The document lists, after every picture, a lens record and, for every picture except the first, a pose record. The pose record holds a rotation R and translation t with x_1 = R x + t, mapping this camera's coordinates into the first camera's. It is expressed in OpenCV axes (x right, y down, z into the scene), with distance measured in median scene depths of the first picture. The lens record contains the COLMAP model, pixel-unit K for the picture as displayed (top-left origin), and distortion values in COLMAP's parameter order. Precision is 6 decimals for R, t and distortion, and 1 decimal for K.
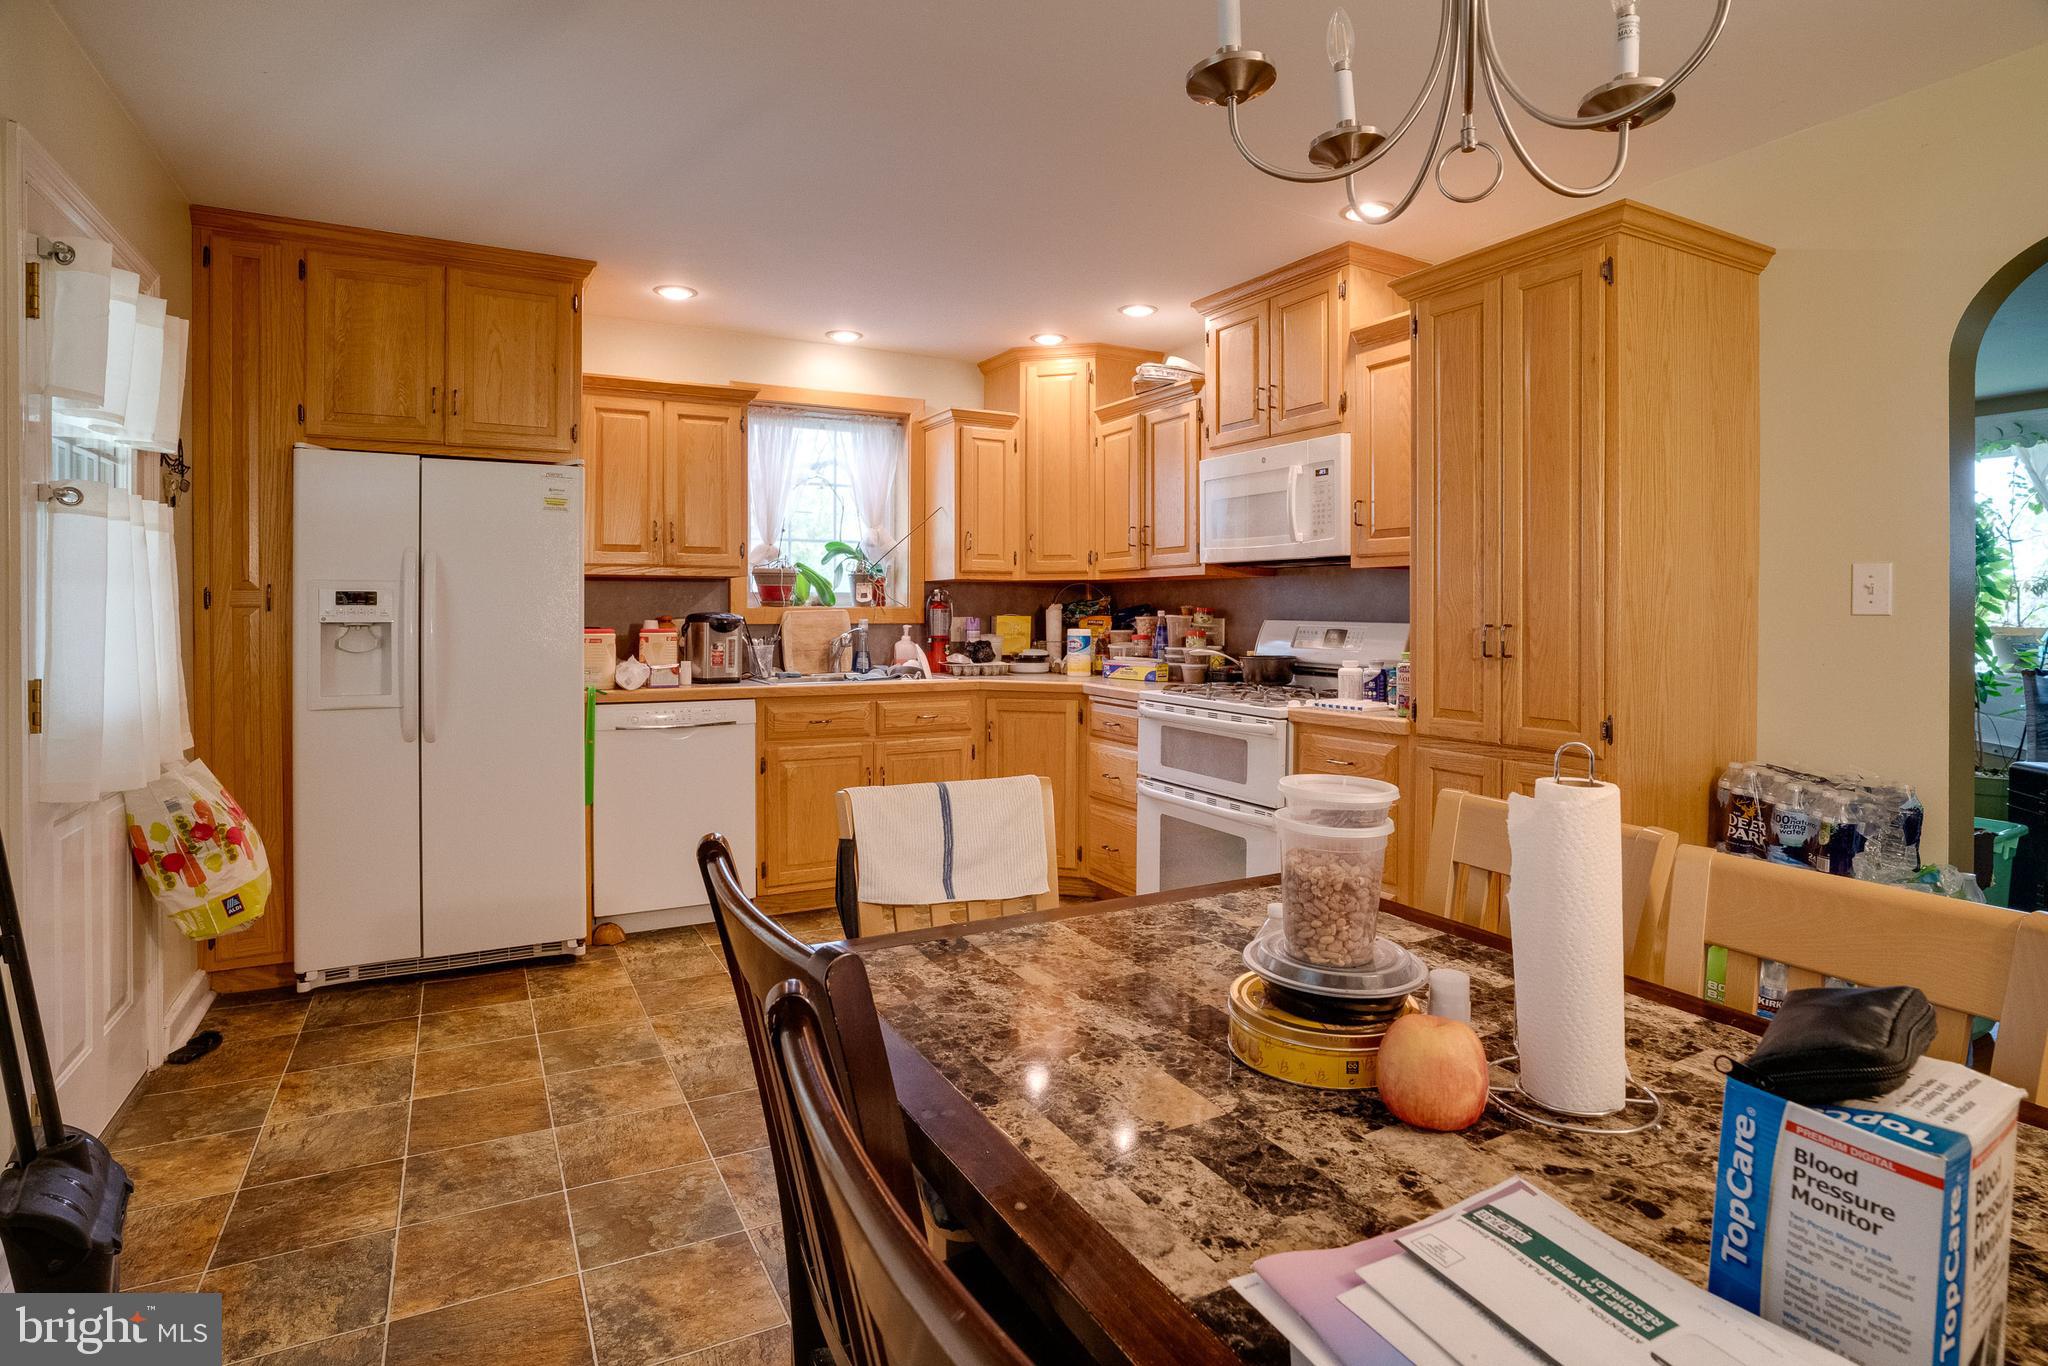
lens RADIAL K [[1067.6, 0, 1064.6], [0, 1067.6, 616.0], [0, 0, 1]] dist [-0.050590, 0.021092]
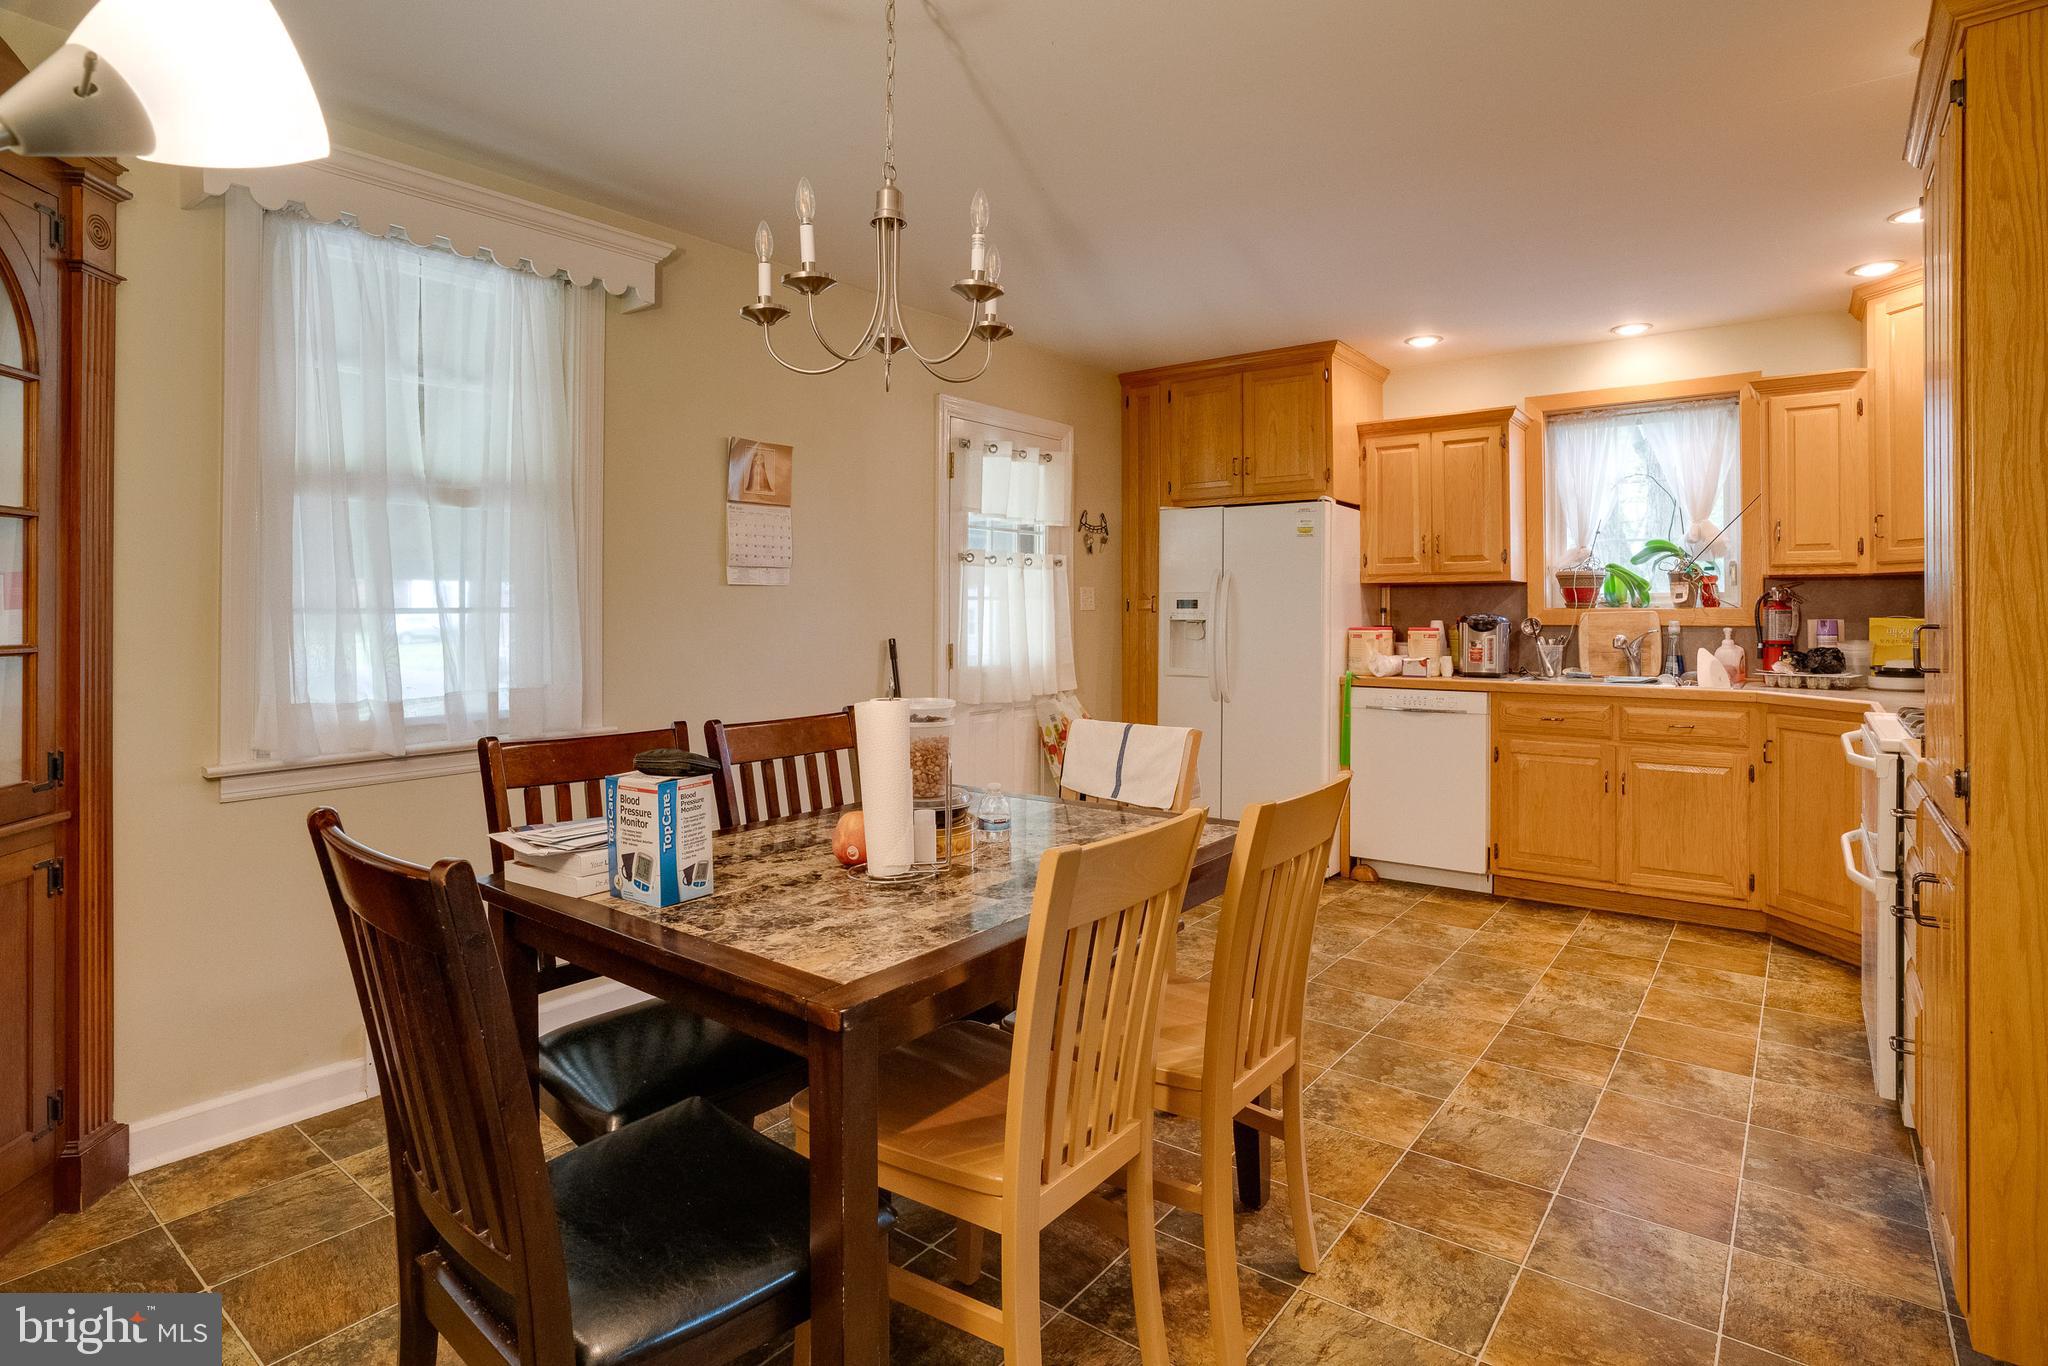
lens RADIAL K [[1067.6, 0, 1005.2], [0, 1067.6, 614.9], [0, 0, 1]] dist [-0.050590, 0.021092]
pose [[0.384137, -0.001505, -0.923275, 0.575834], [-0.004266, 0.999985, -0.003405, 0.004325], [0.923266, 0.005246, 0.384125, 0.132695]]
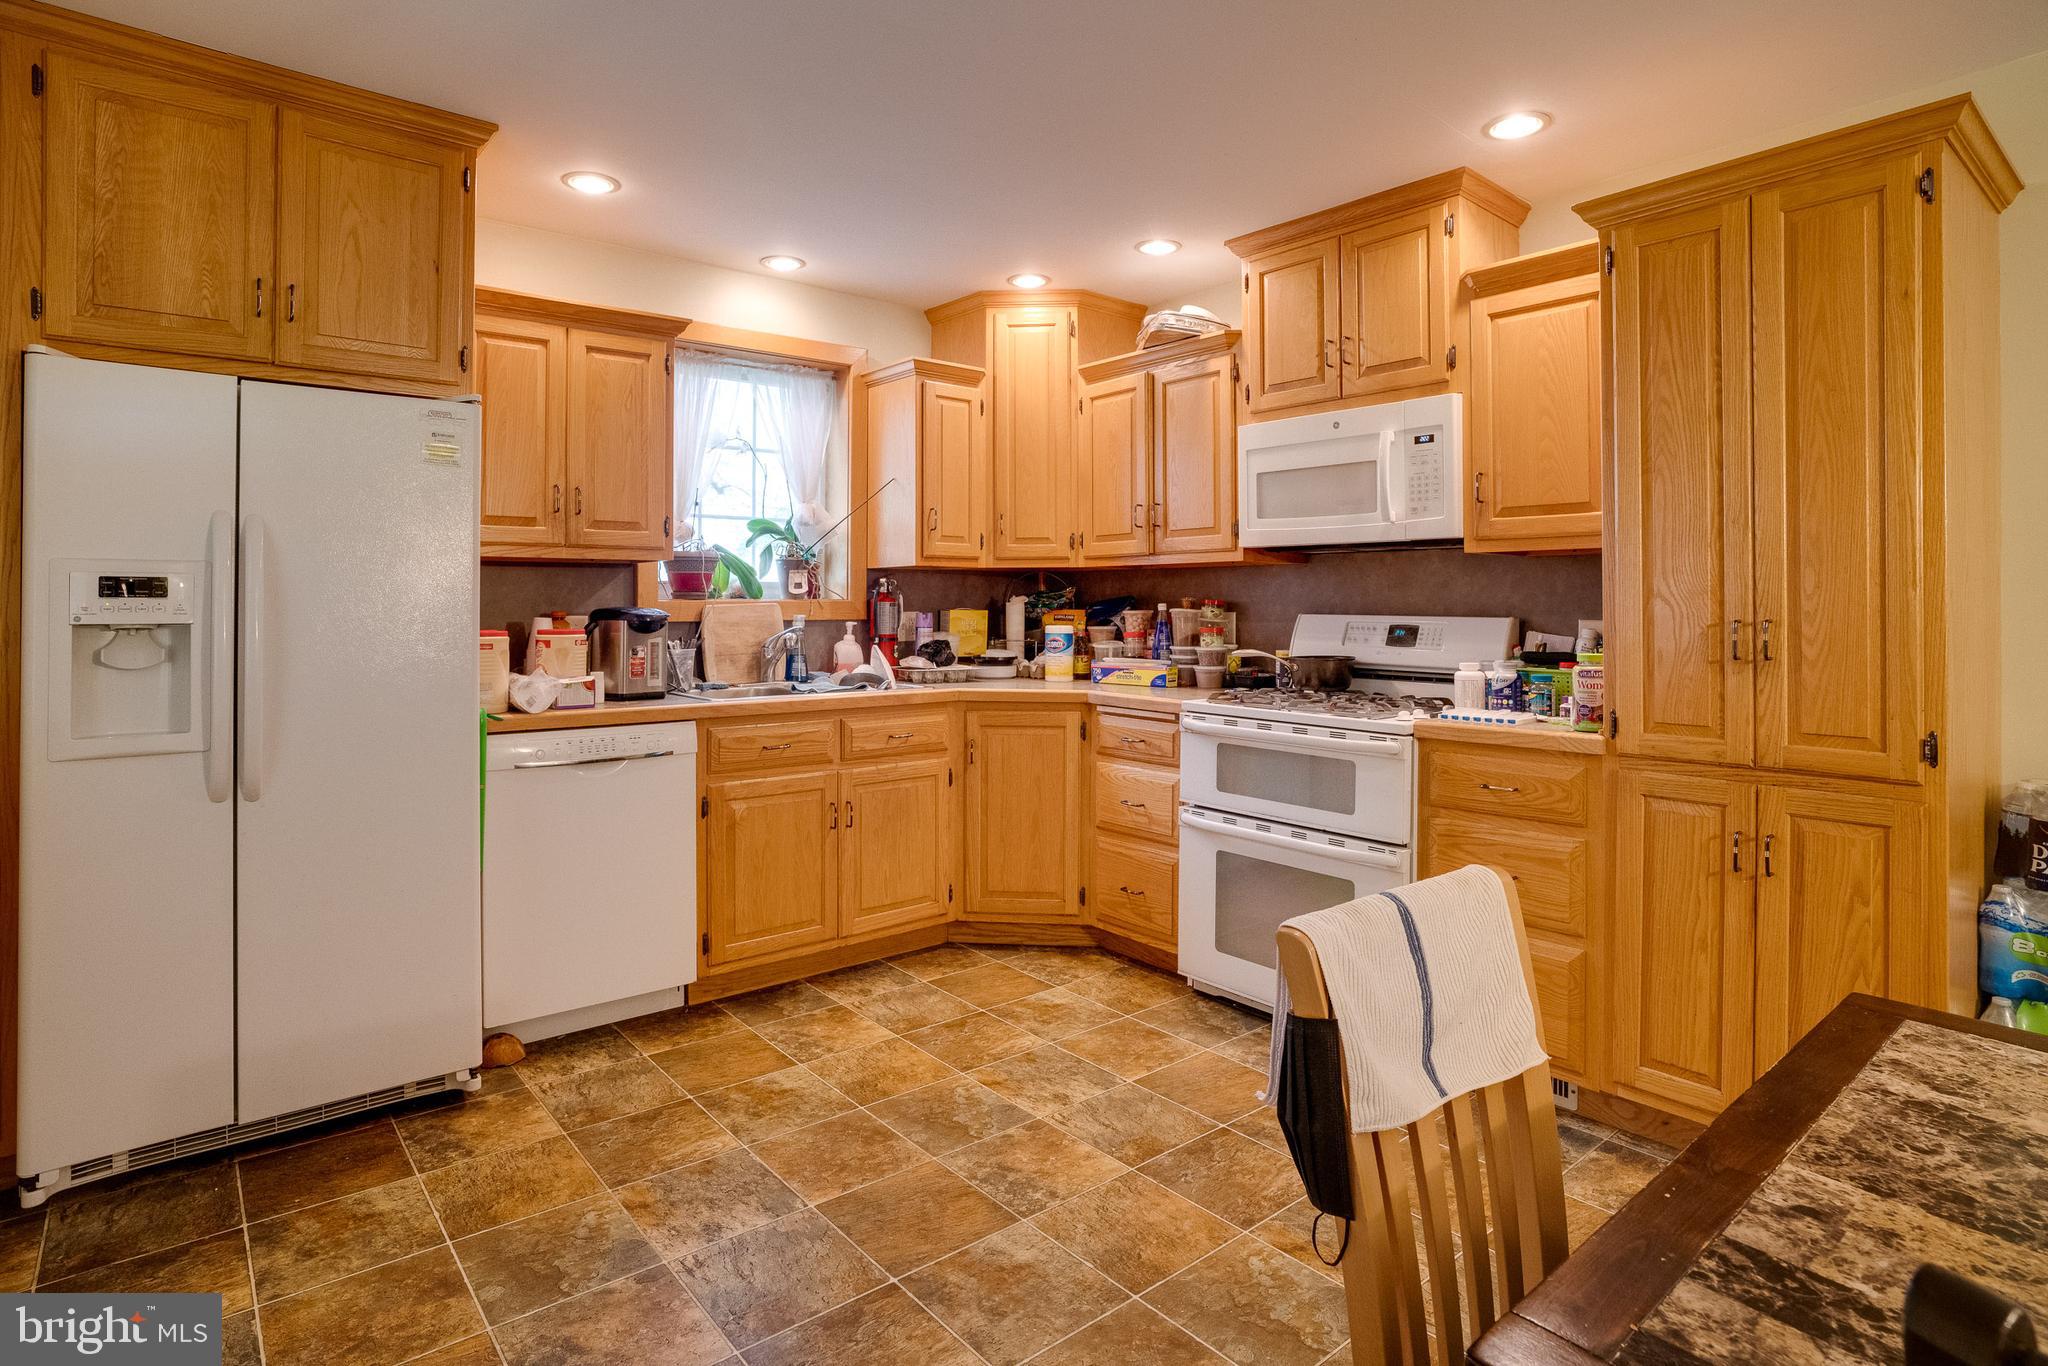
lens RADIAL K [[1067.6, 0, 1036.6], [0, 1067.6, 594.7], [0, 0, 1]] dist [-0.050590, 0.021092]
pose [[0.983444, -0.000657, 0.181212, -0.206928], [0.003112, 0.999907, -0.013261, -0.001587], [-0.181187, 0.013606, 0.983355, 0.224374]]
